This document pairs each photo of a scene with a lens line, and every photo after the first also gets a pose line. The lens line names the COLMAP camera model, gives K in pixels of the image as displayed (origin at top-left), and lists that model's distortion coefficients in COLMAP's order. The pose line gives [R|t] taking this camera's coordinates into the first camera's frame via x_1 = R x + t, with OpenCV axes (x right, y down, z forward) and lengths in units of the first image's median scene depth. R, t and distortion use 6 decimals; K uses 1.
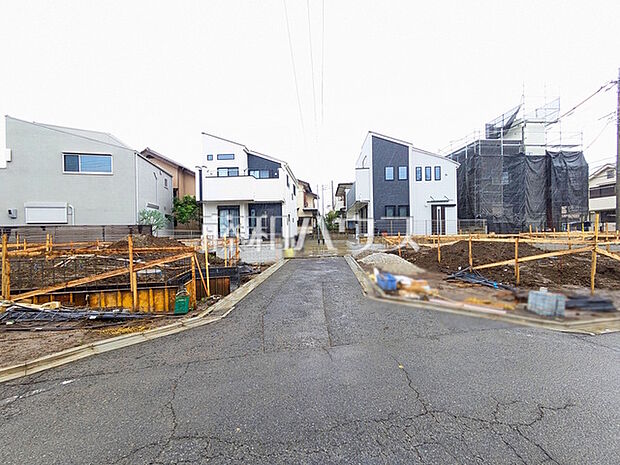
lens RADIAL K [[244.8, 0, 310.0], [0, 244.8, 232.5], [0, 0, 1]] dist [0.001296, 0.000560]
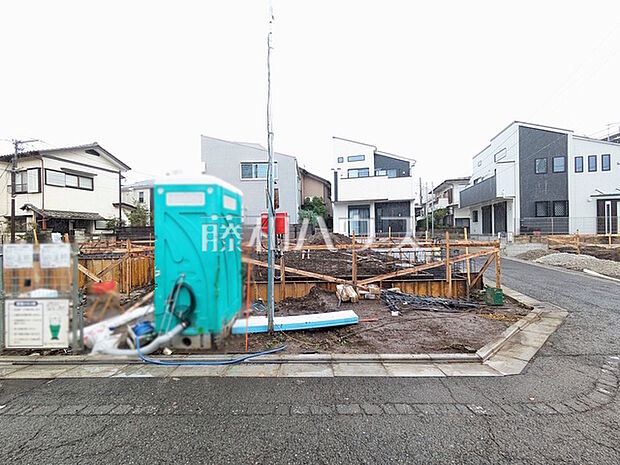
lens RADIAL K [[245.4, 0, 307.9], [0, 245.4, 232.8], [0, 0, 1]] dist [0.000663, 0.000122]
pose [[0.978719, 0.001918, -0.205196, -0.335966], [-0.001424, 0.999996, 0.002557, 0.004696], [0.205200, -0.002211, 0.978718, -0.064038]]
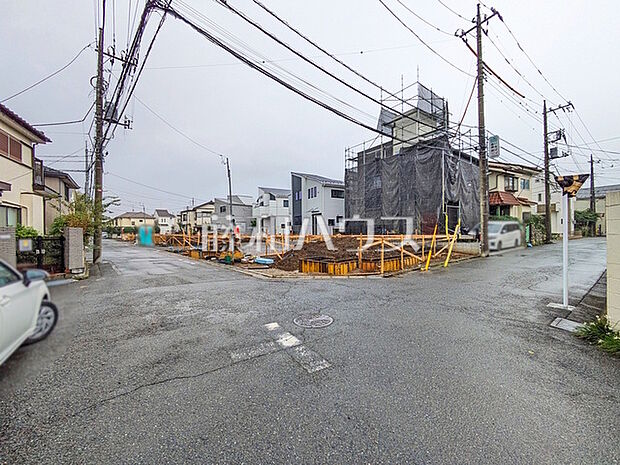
lens RADIAL K [[244.8, 0, 310.0], [0, 244.8, 232.5], [0, 0, 1]] dist [0.001296, 0.000560]
pose [[0.525572, 0.011751, -0.850668, 1.771371], [0.001684, 0.999888, 0.014853, -0.026426], [0.850747, -0.009239, 0.525494, 0.226265]]
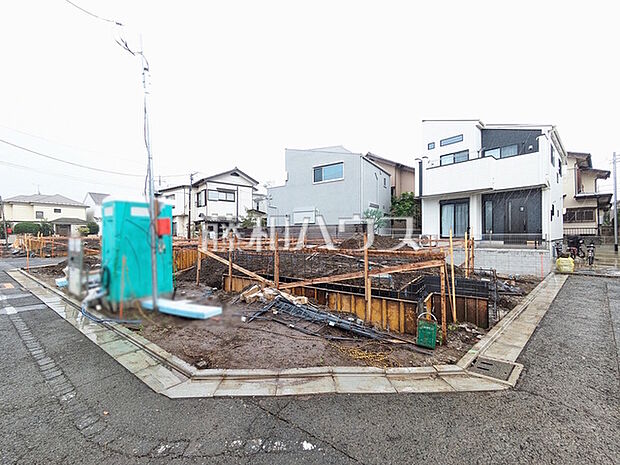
lens RADIAL K [[244.8, 0, 310.0], [0, 244.8, 232.5], [0, 0, 1]] dist [0.001296, 0.000560]
pose [[0.693698, 0.009600, -0.720202, -0.076468], [-0.006782, 0.999954, 0.006796, 0.000372], [0.720234, 0.000170, 0.693731, 0.081856]]
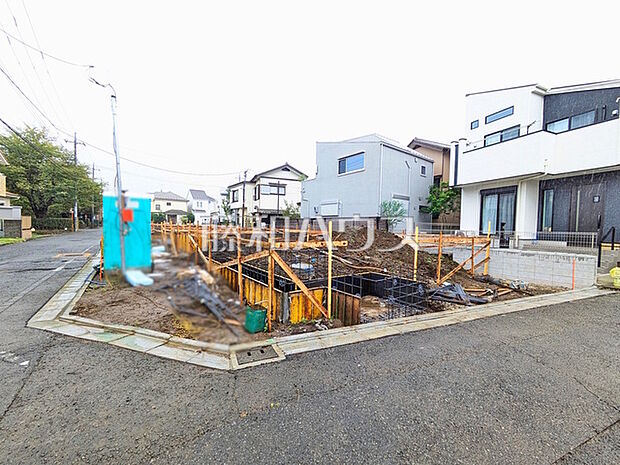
lens RADIAL K [[244.8, 0, 310.0], [0, 244.8, 232.5], [0, 0, 1]] dist [0.001296, 0.000560]
pose [[0.423877, 0.050004, -0.904338, 0.061419], [-0.029143, 0.998711, 0.041562, -0.000475], [0.905251, 0.008738, 0.424788, 0.253618]]
